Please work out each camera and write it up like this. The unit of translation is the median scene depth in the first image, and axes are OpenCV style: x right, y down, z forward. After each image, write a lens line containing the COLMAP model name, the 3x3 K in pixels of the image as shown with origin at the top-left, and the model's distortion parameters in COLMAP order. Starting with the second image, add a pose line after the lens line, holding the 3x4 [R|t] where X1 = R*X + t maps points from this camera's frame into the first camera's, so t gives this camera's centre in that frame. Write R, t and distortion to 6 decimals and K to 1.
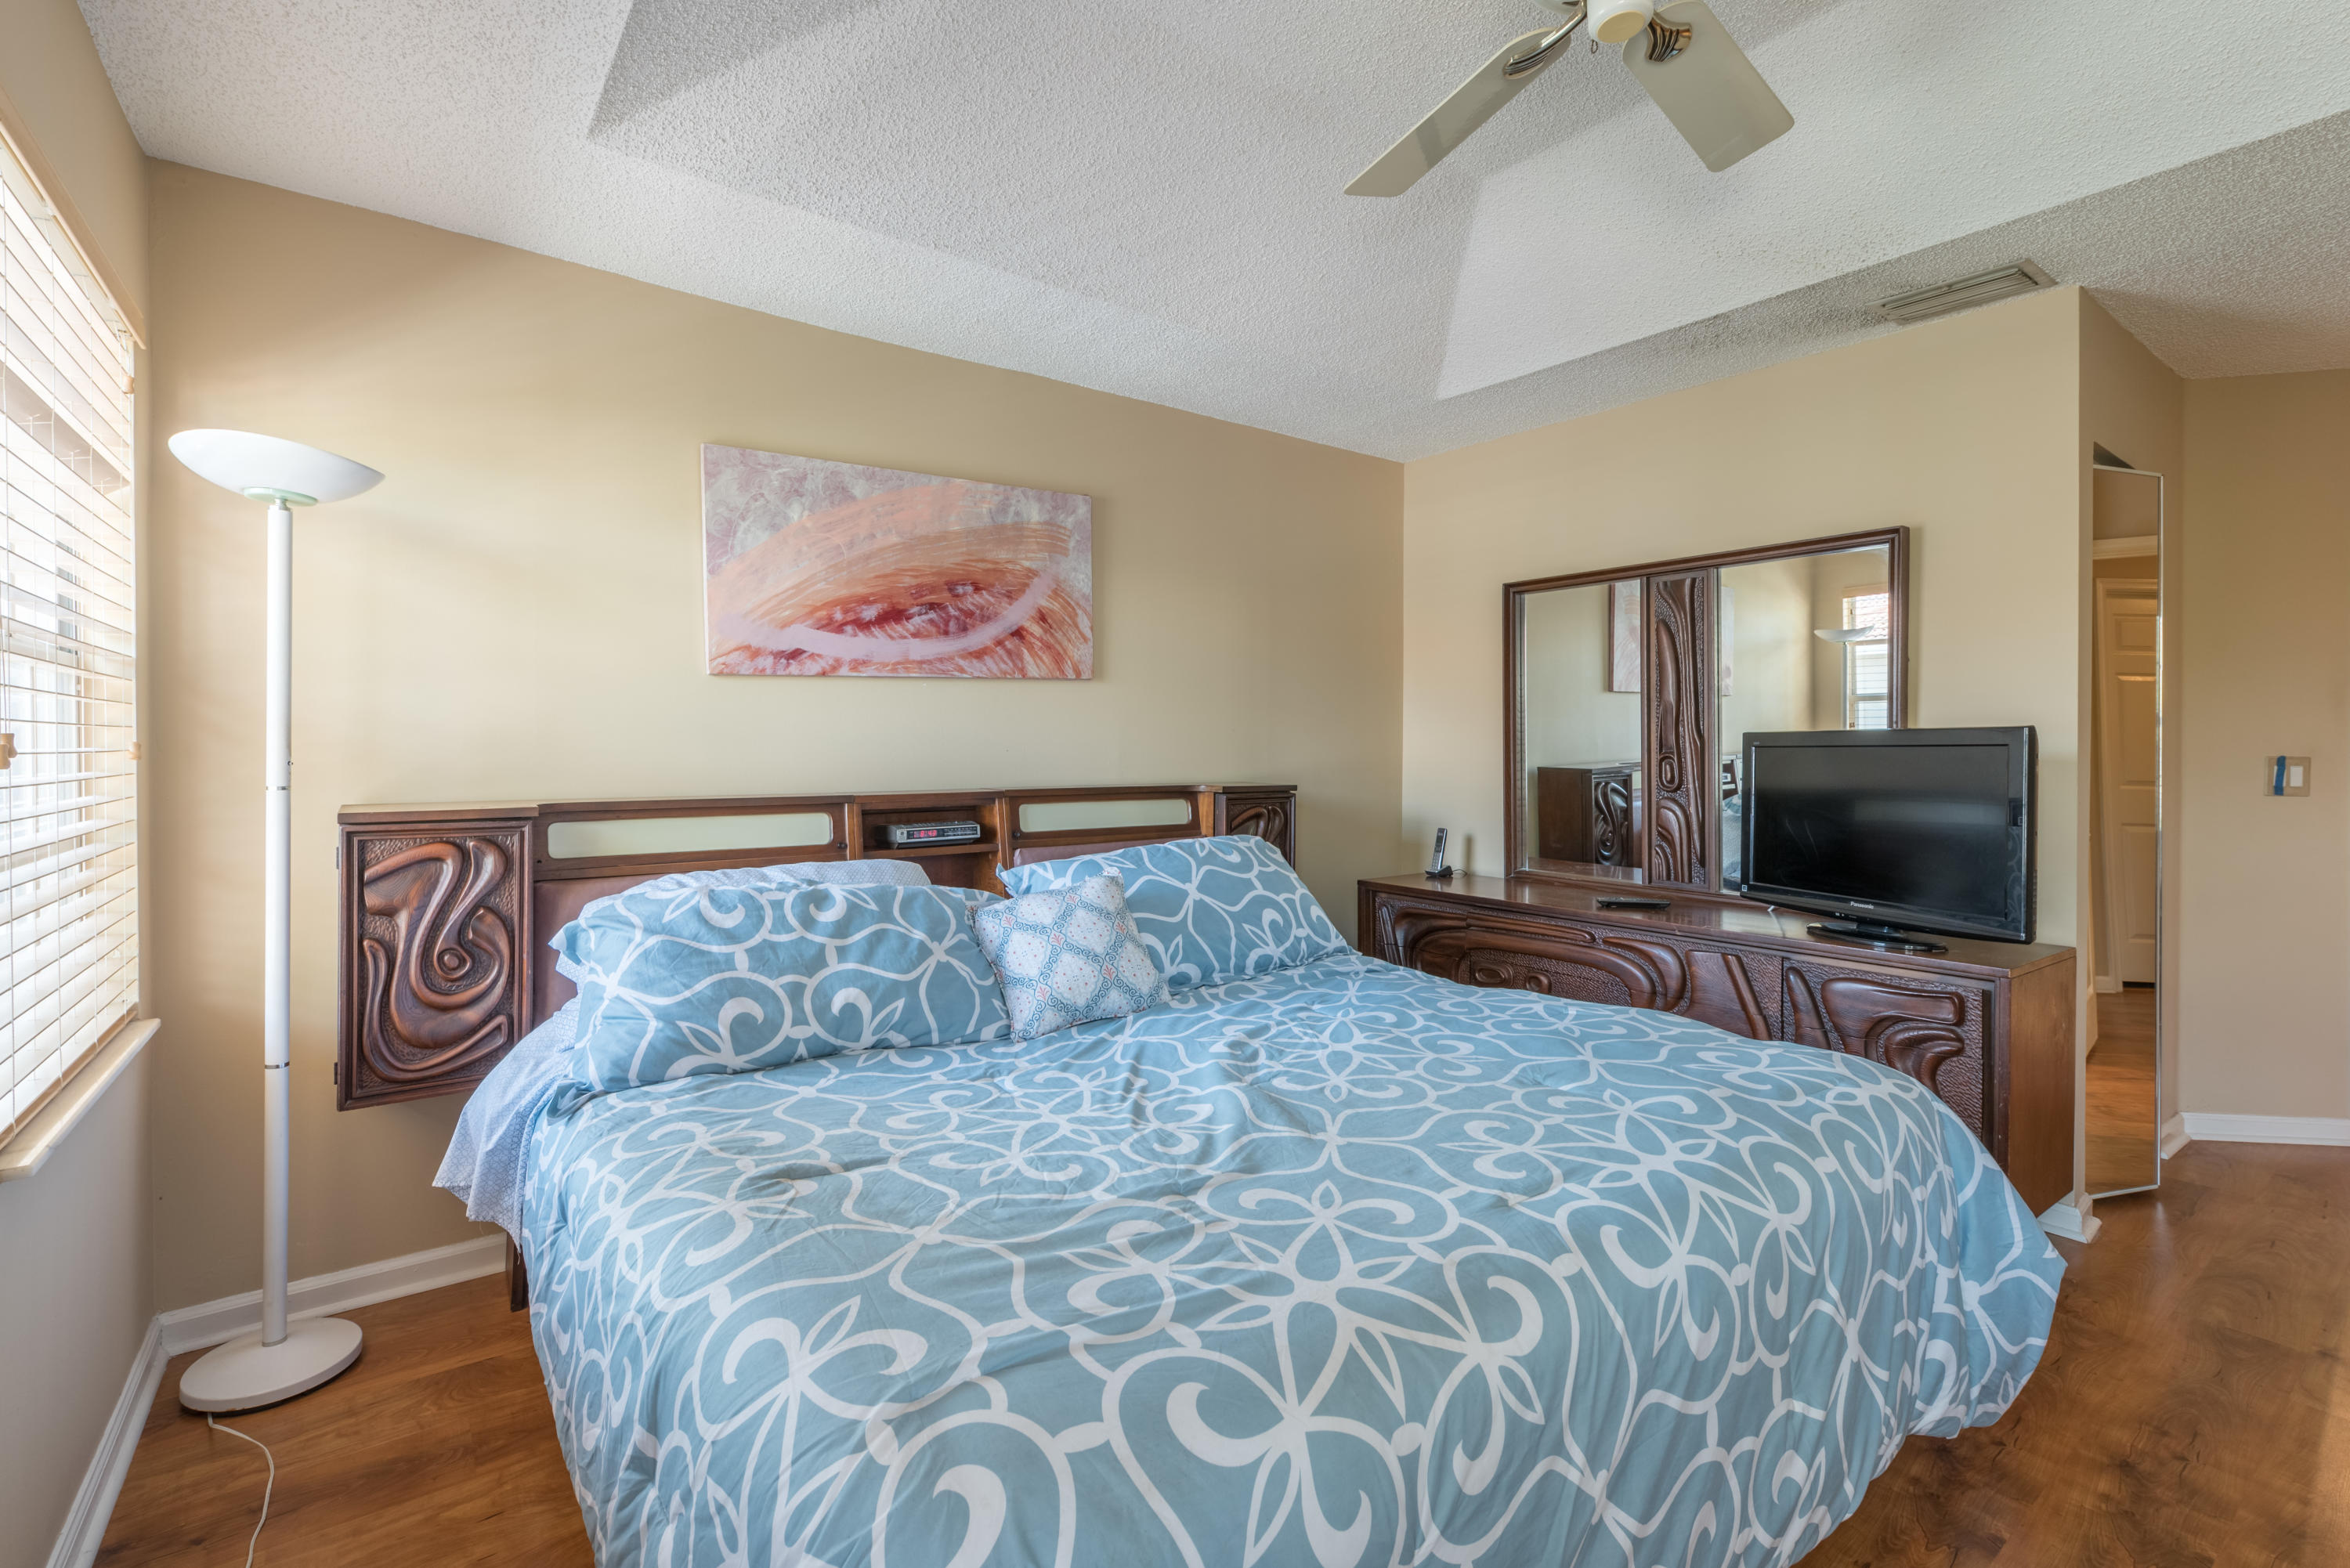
lens RADIAL K [[1048.9, 0, 1172.6], [0, 1048.9, 755.2], [0, 0, 1]] dist [0.009144, 0.000016]
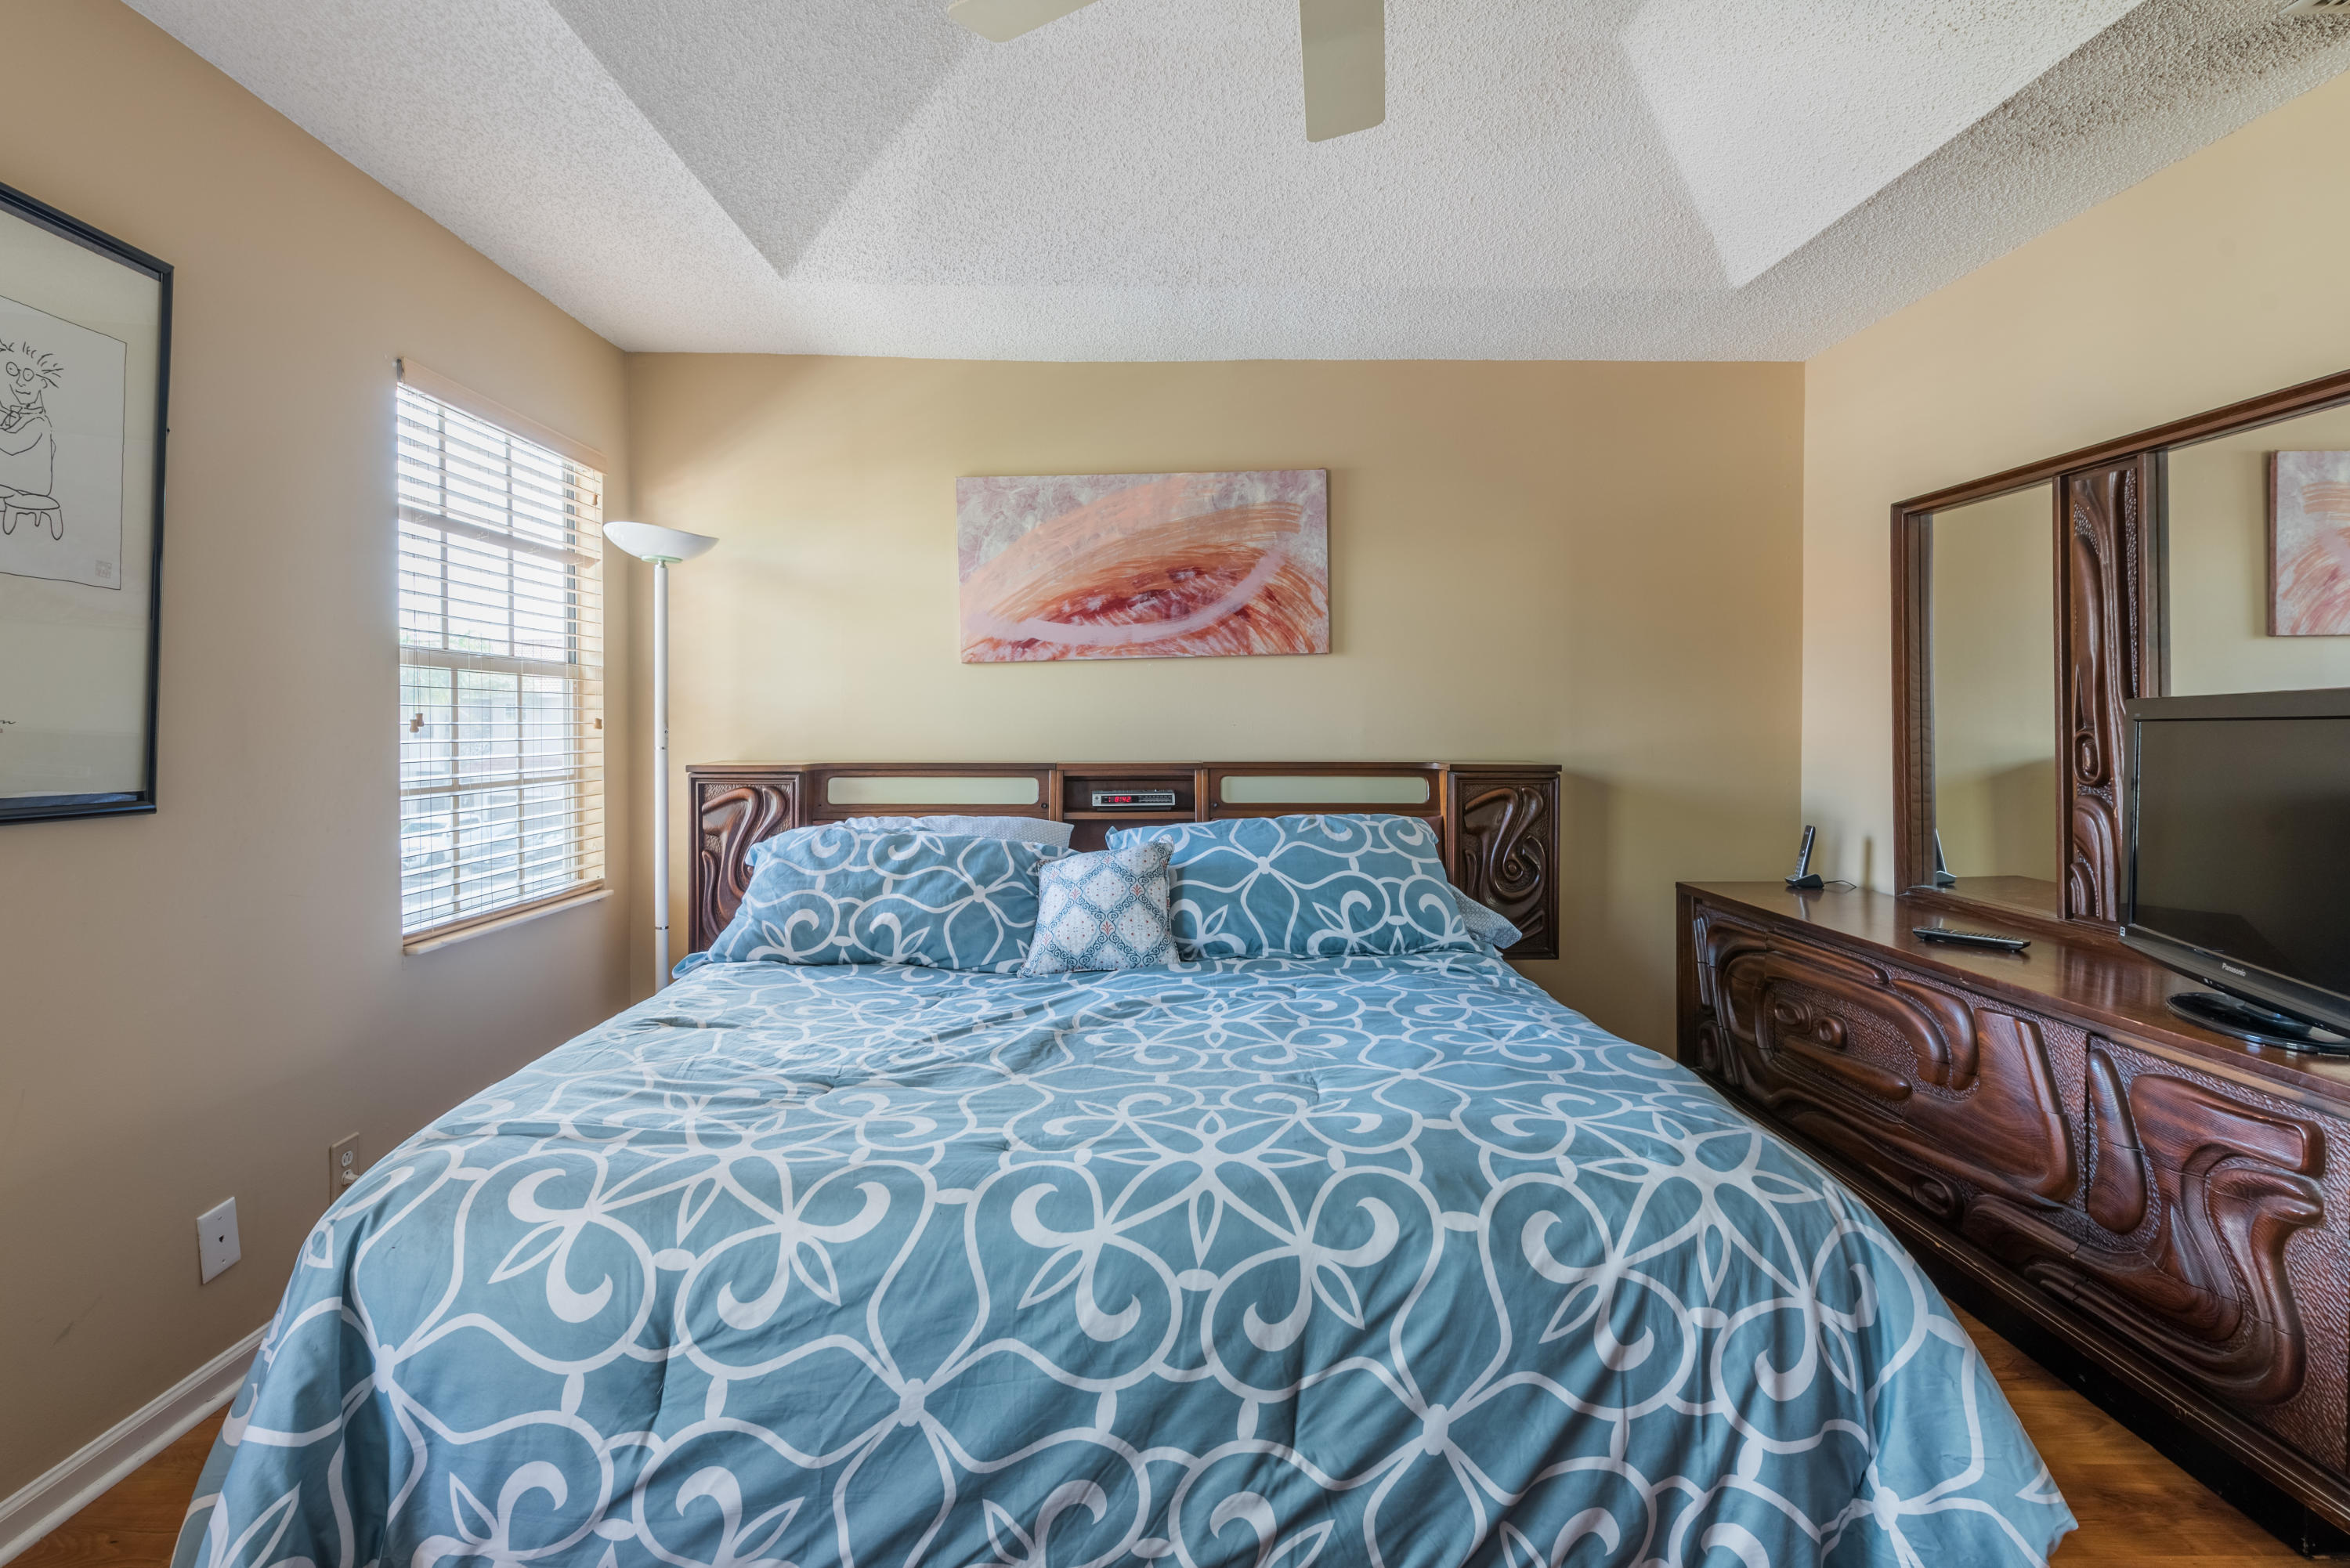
lens RADIAL K [[1098.7, 0, 1178.7], [0, 1098.7, 730.3], [0, 0, 1]] dist [0.004657, -0.000329]
pose [[0.815846, 0.003202, -0.578260, 0.488820], [-0.004621, 0.999989, -0.000982, 0.002285], [0.578250, 0.003474, 0.815852, 0.086349]]
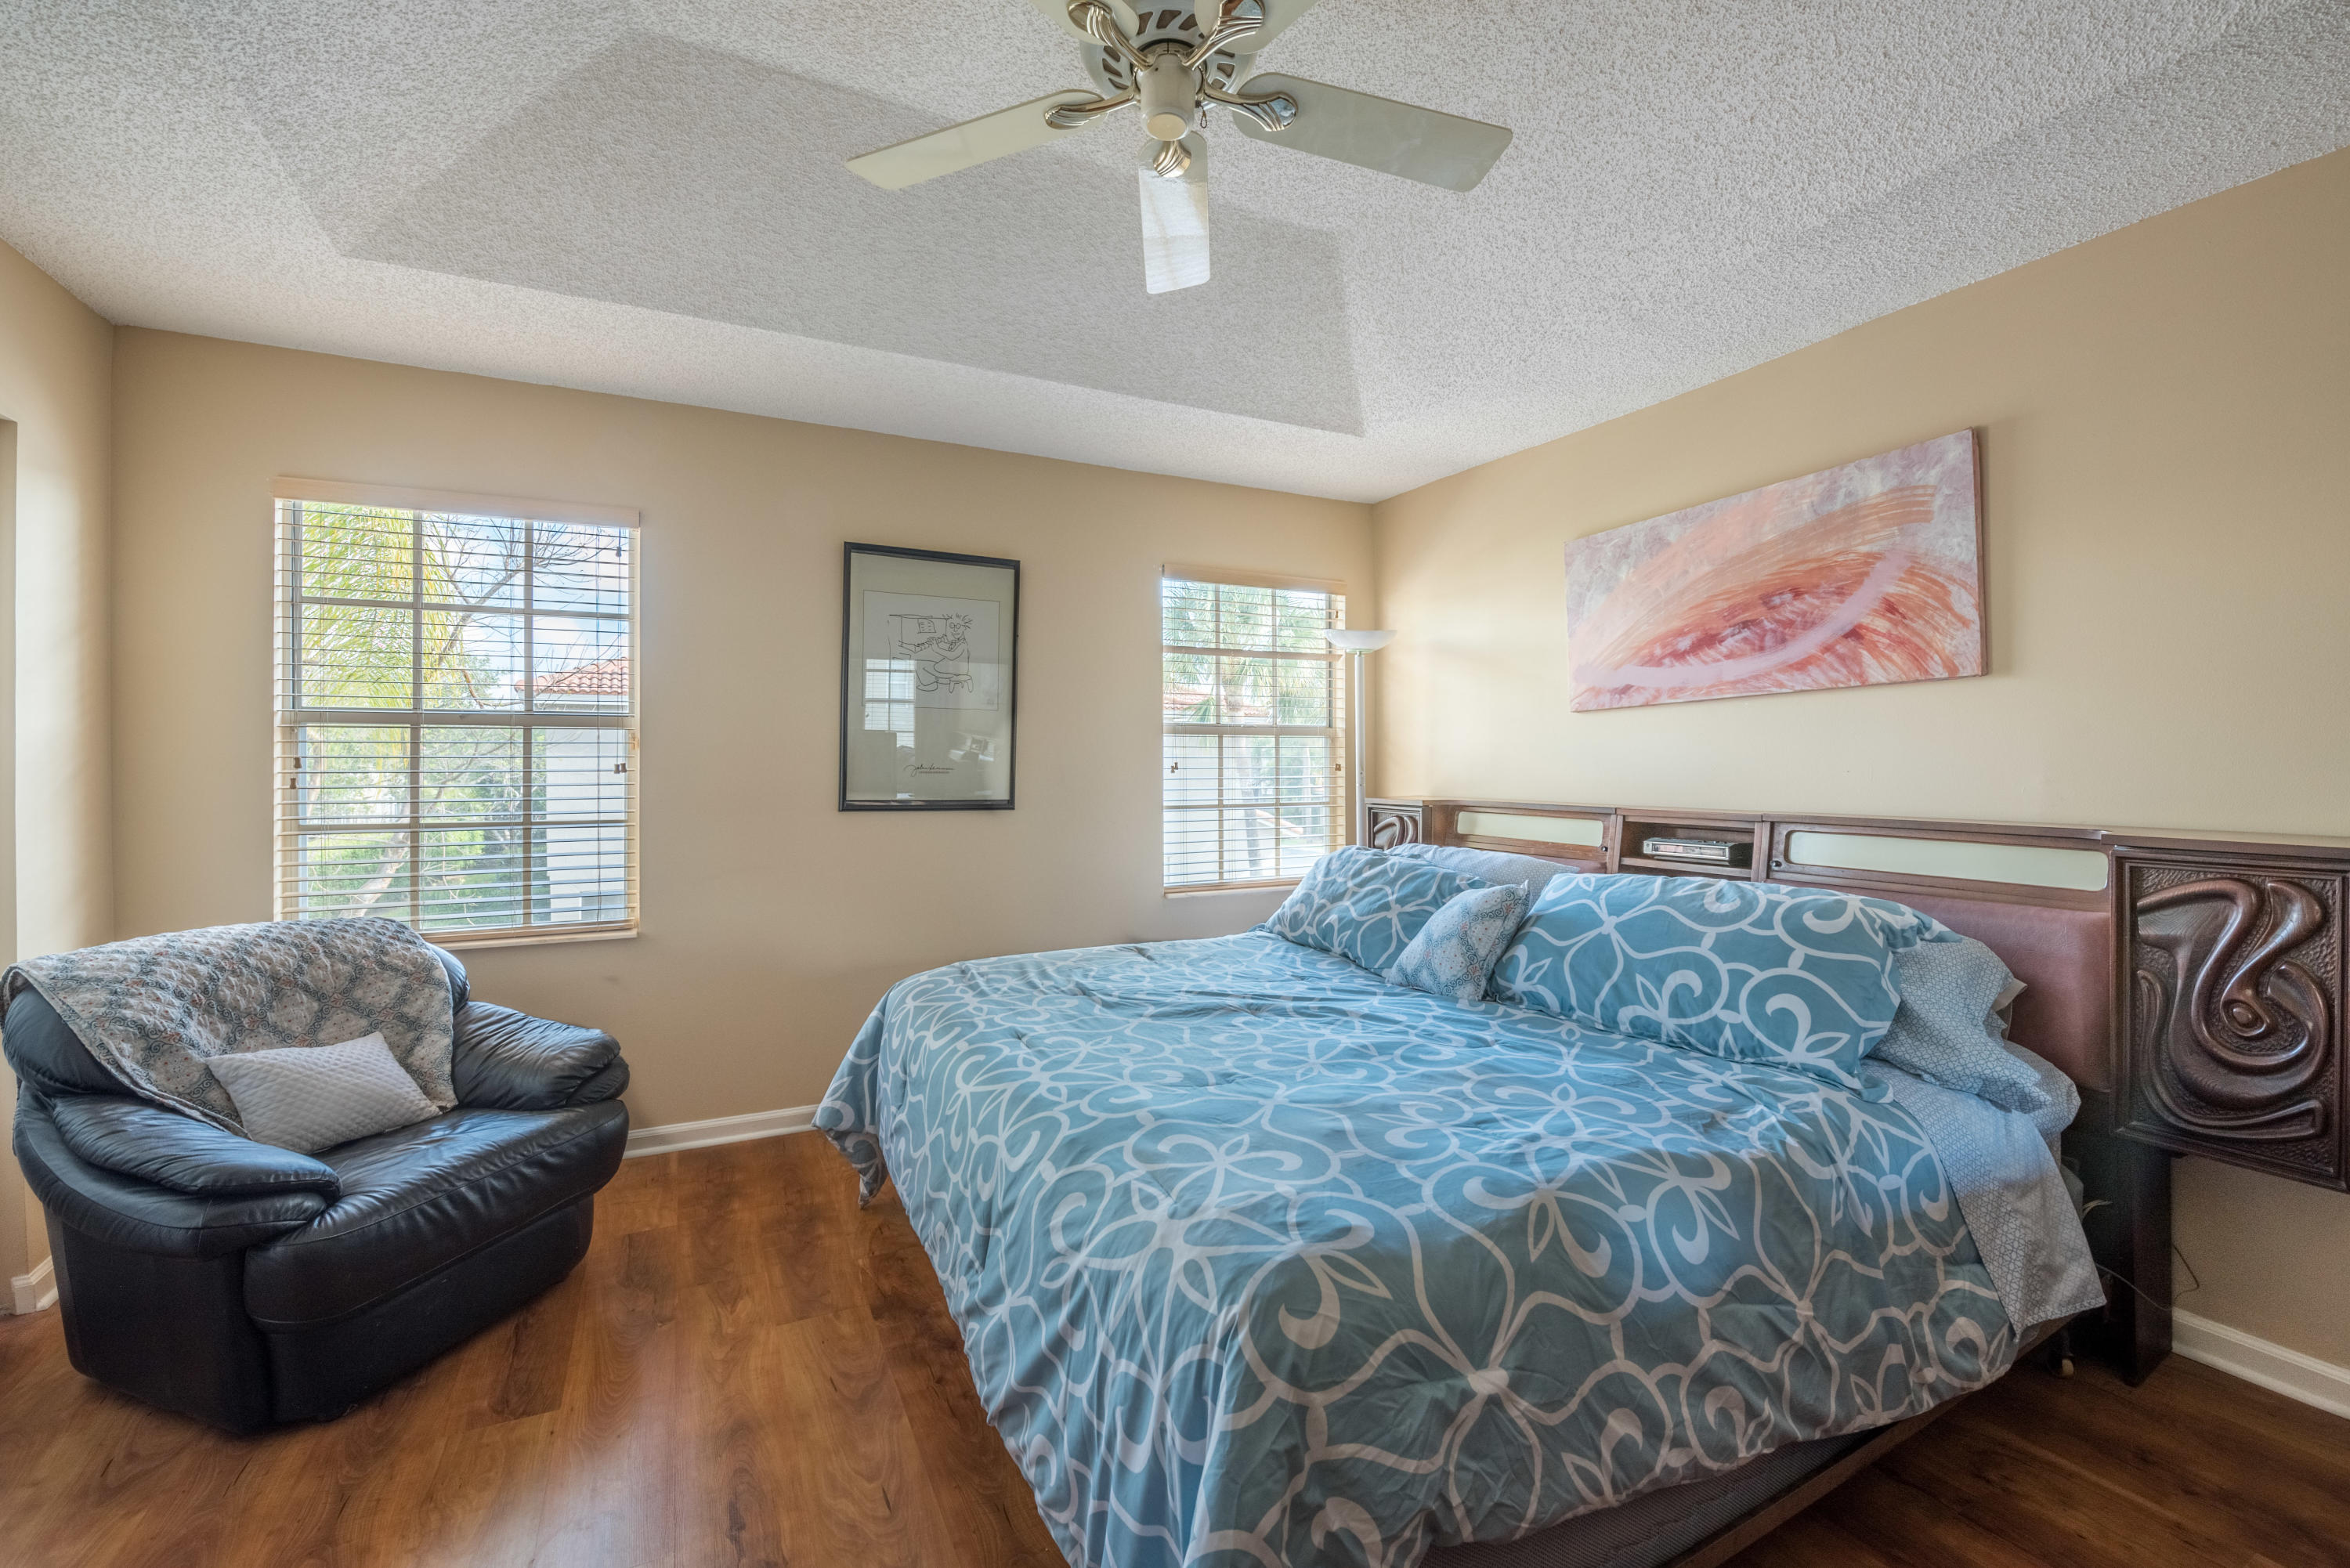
lens RADIAL K [[955.8, 0, 1174.1], [0, 955.8, 759.8], [0, 0, 1]] dist [-0.000409, -0.013495]
pose [[-0.172155, -0.000995, -0.985069, 0.803256], [-0.005202, 0.999986, -0.000101, -0.012398], [0.985056, 0.005107, -0.172158, 0.671357]]
